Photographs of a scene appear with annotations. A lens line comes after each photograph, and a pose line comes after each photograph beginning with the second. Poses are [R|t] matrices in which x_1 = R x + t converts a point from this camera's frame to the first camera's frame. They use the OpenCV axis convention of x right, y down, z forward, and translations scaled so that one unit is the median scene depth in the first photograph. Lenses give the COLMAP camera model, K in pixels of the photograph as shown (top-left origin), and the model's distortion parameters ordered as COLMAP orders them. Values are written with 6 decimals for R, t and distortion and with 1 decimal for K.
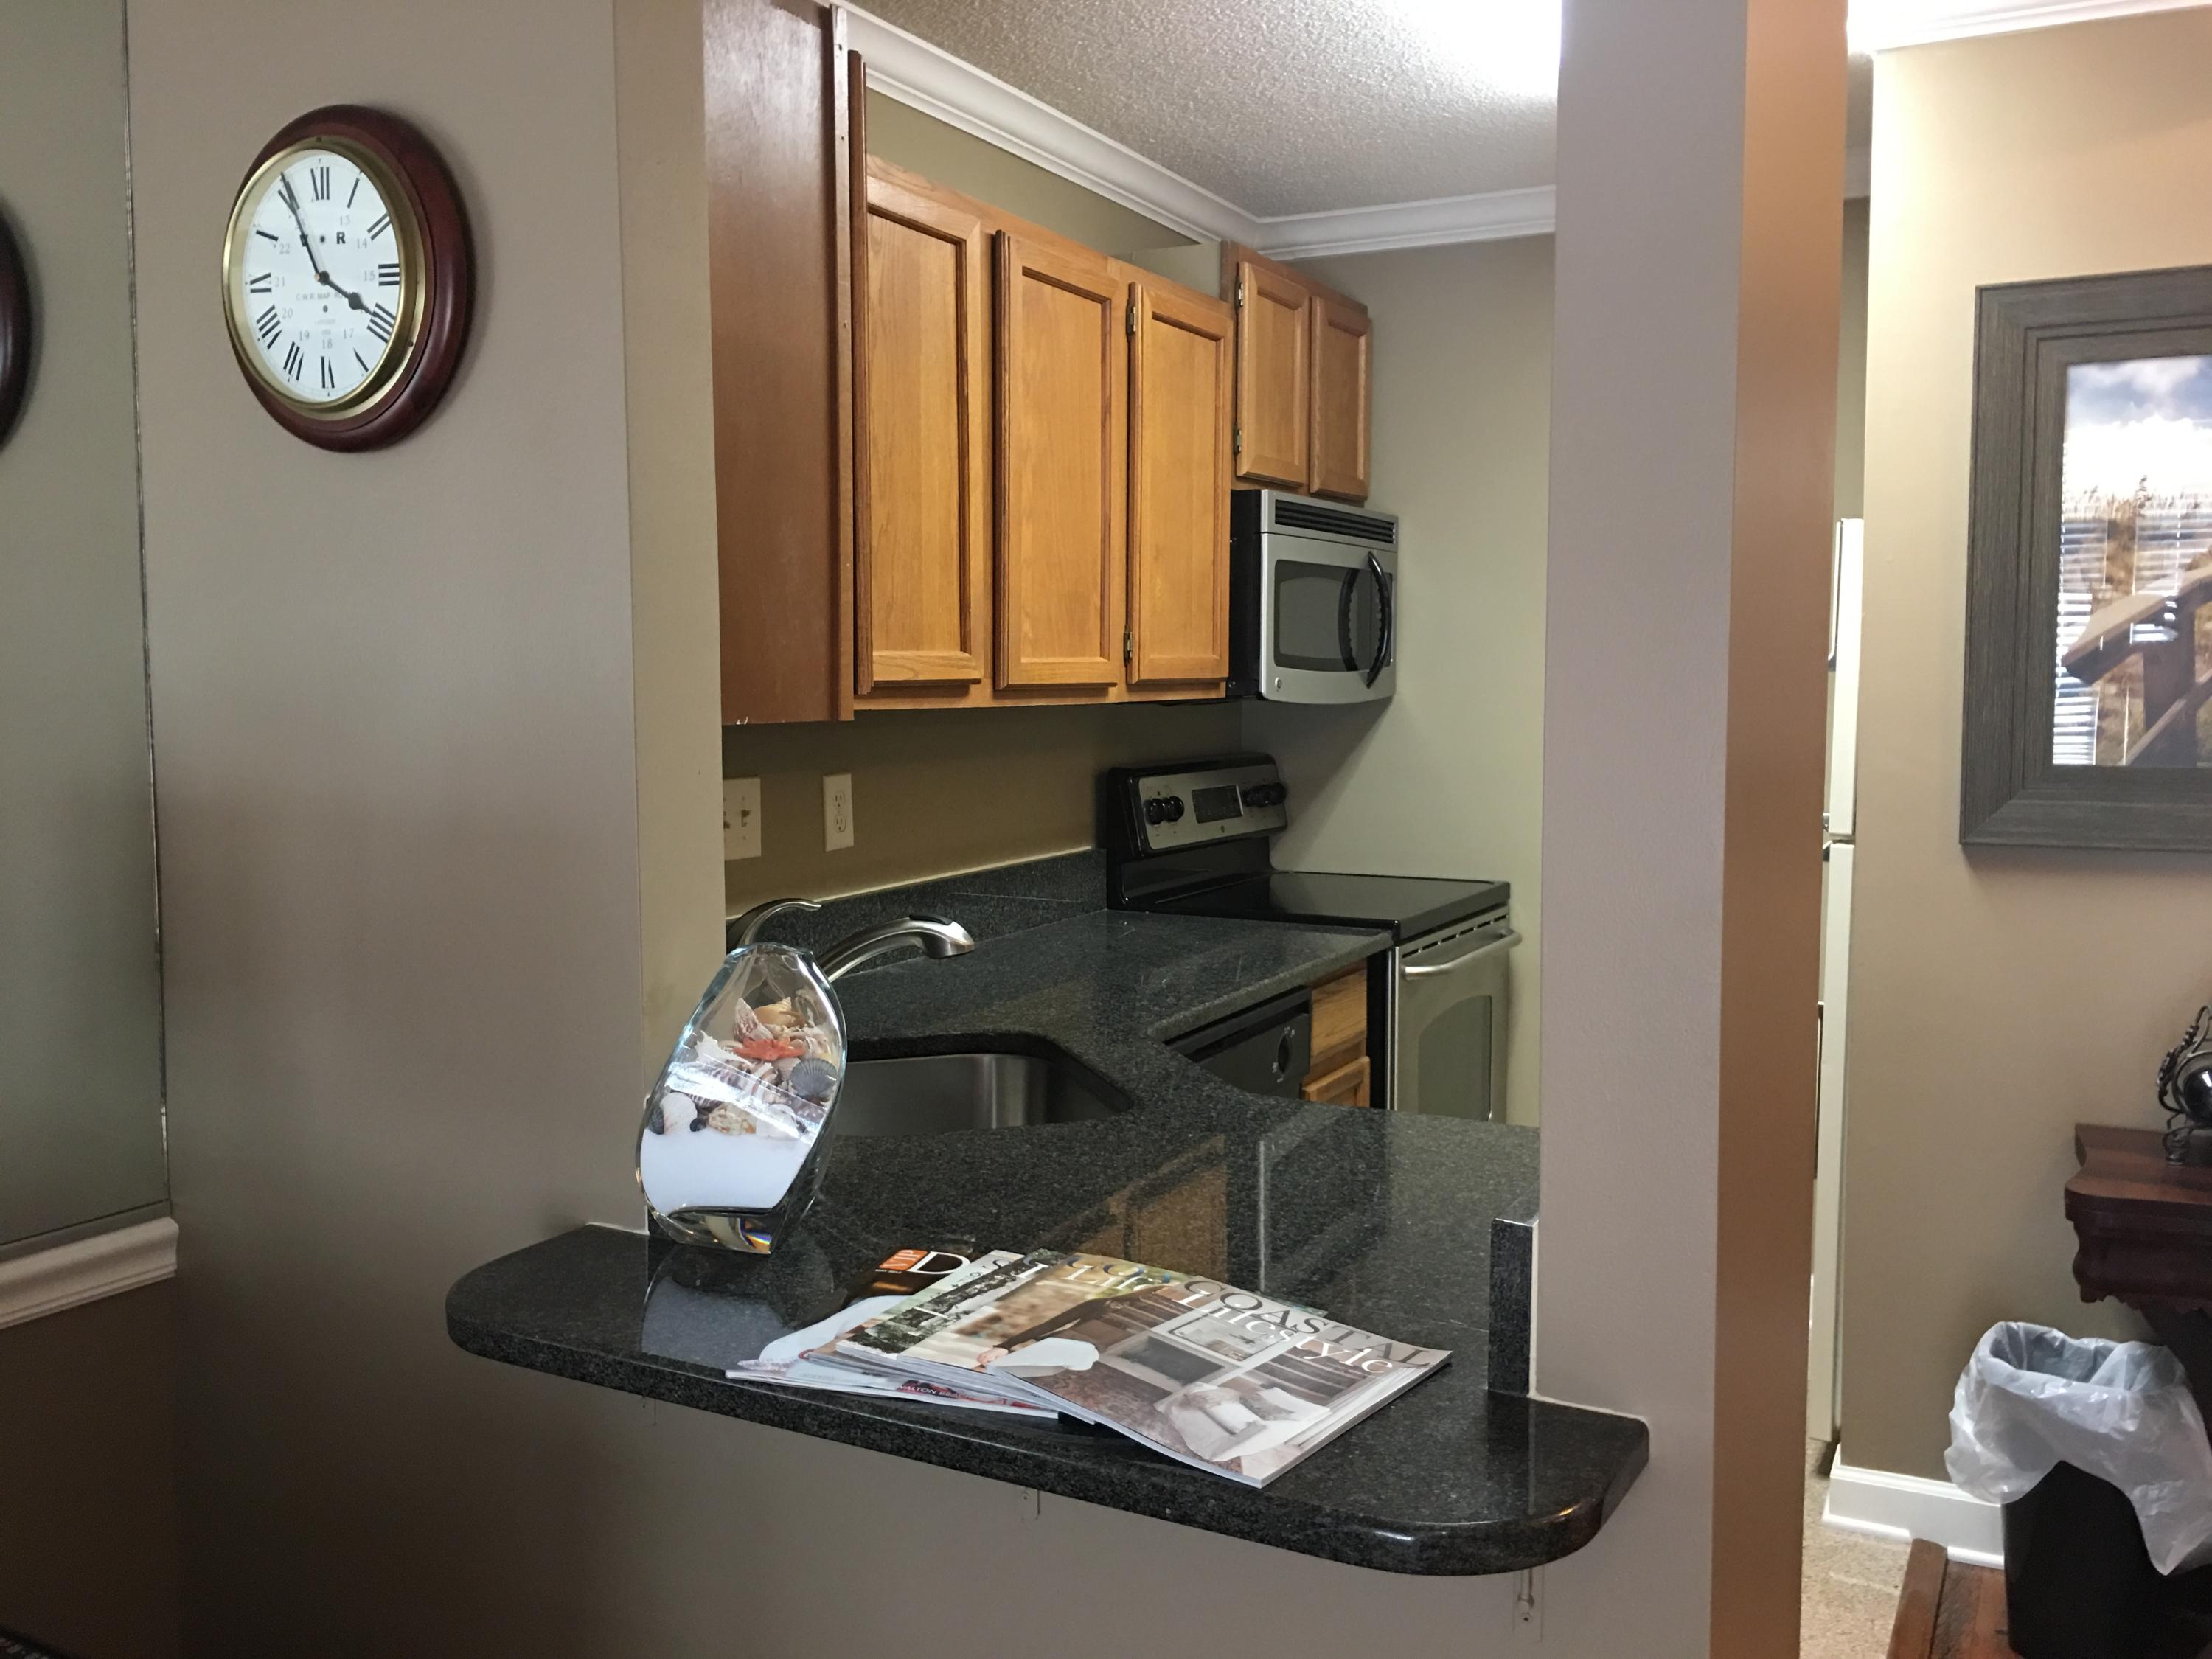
lens RADIAL K [[1868.7, 0, 1076.3], [0, 1868.7, 811.8], [0, 0, 1]] dist [0.070552, -0.099056]
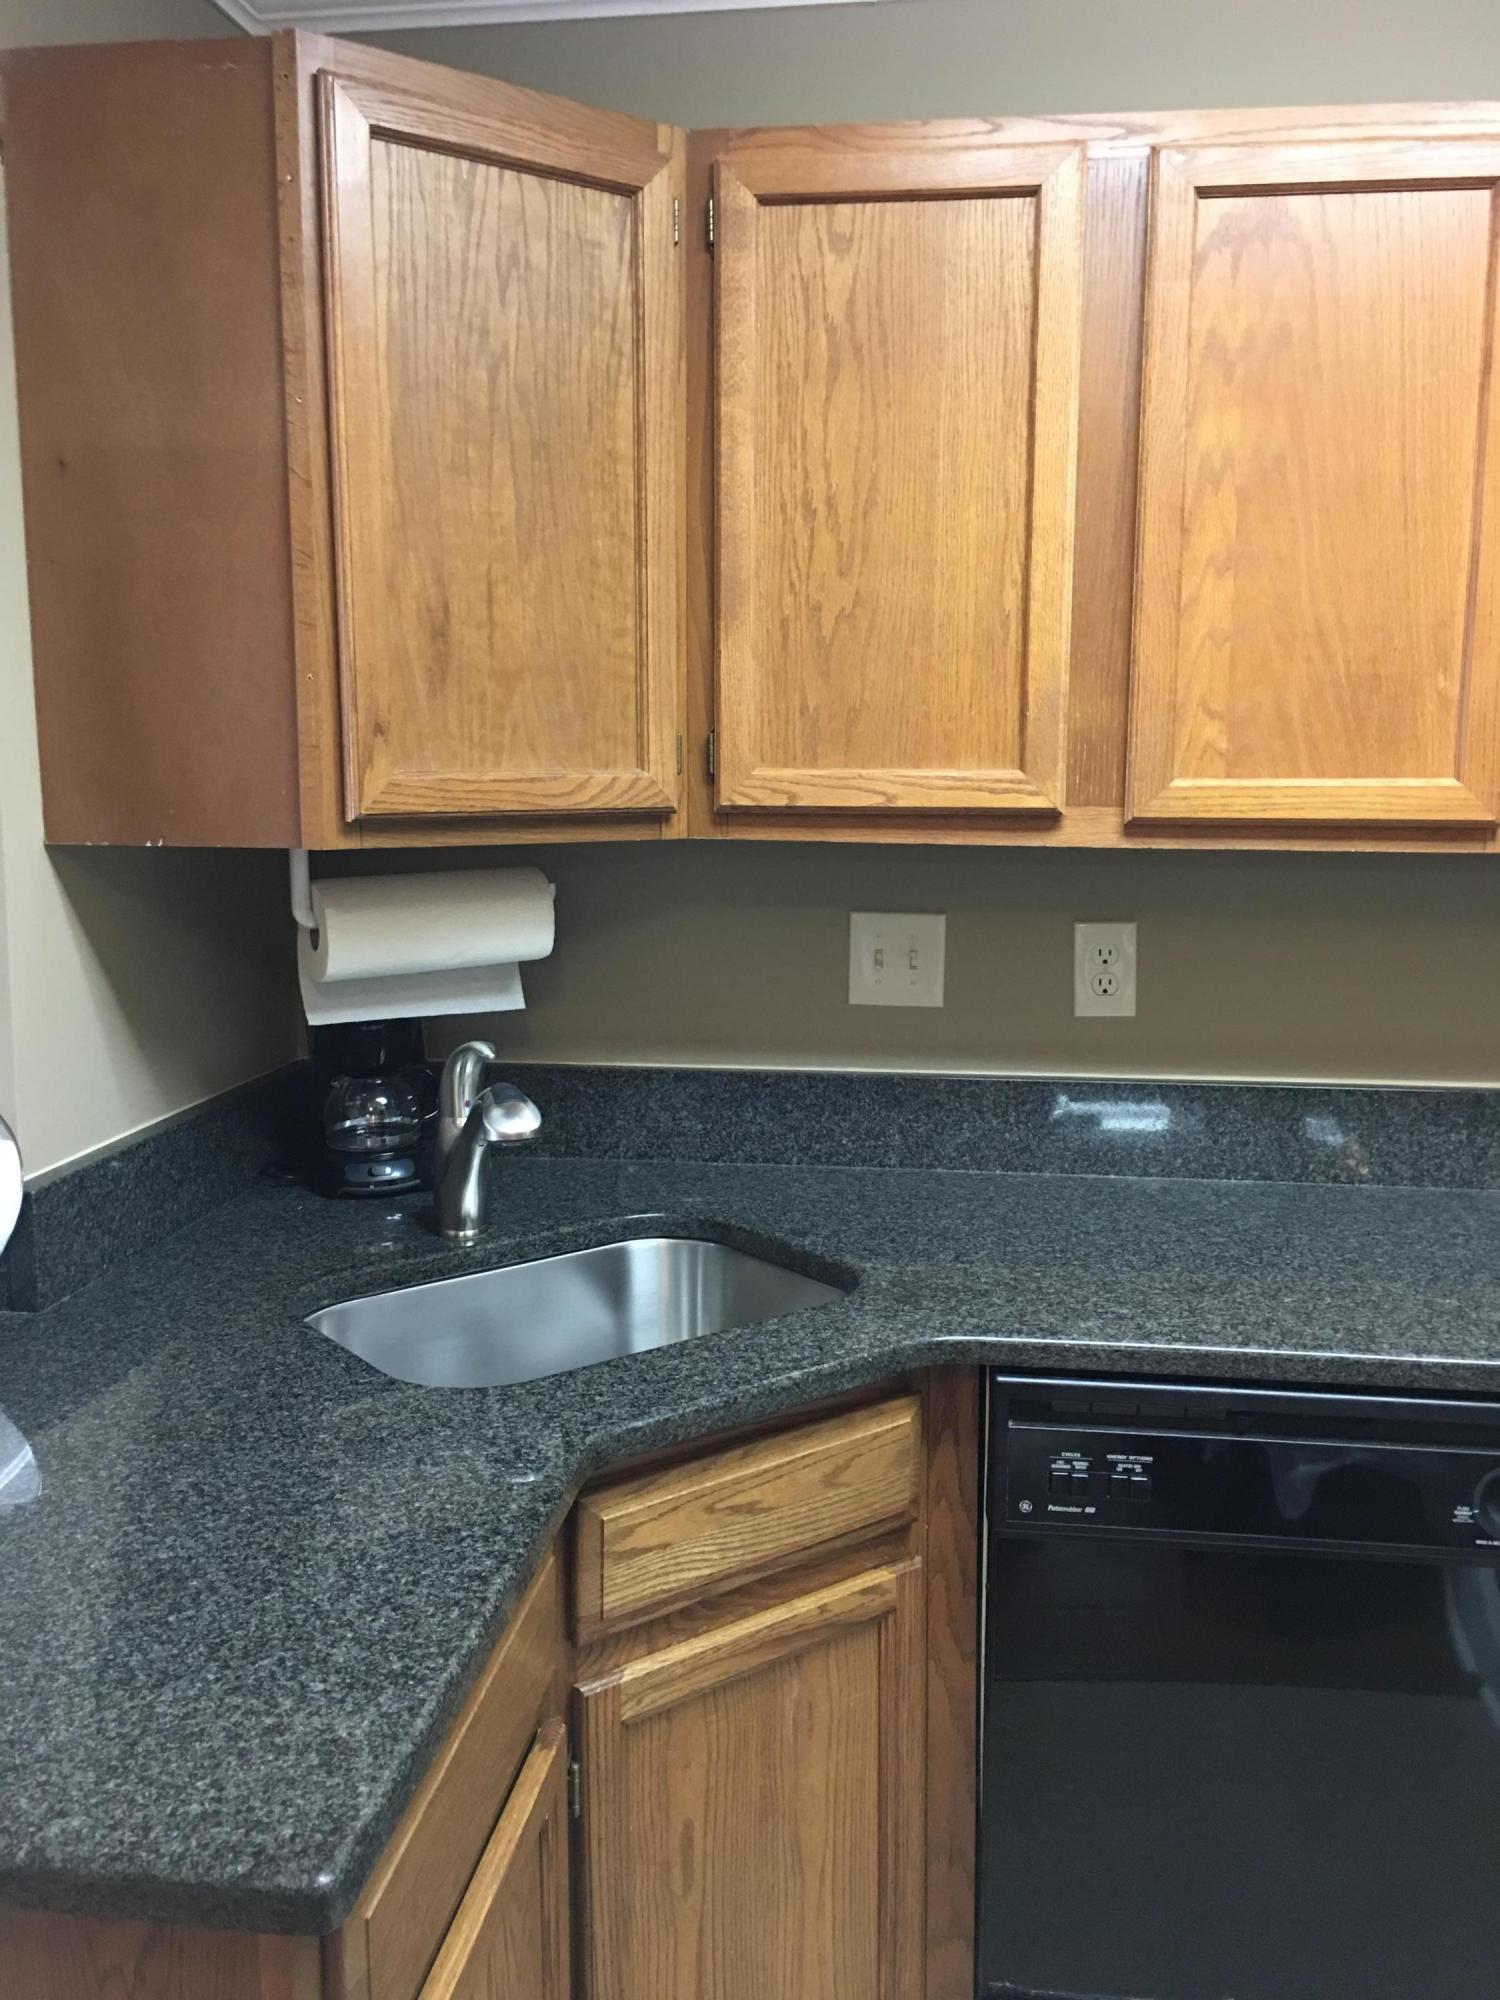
lens RADIAL K [[1691.5, 0, 785.6], [0, 1691.5, 992.5], [0, 0, 1]] dist [0.064779, -0.095951]
pose [[0.355808, 0.137117, -0.924445, 0.451568], [-0.079103, 0.990047, 0.116402, -0.058642], [0.931205, 0.031710, 0.363114, 0.570927]]
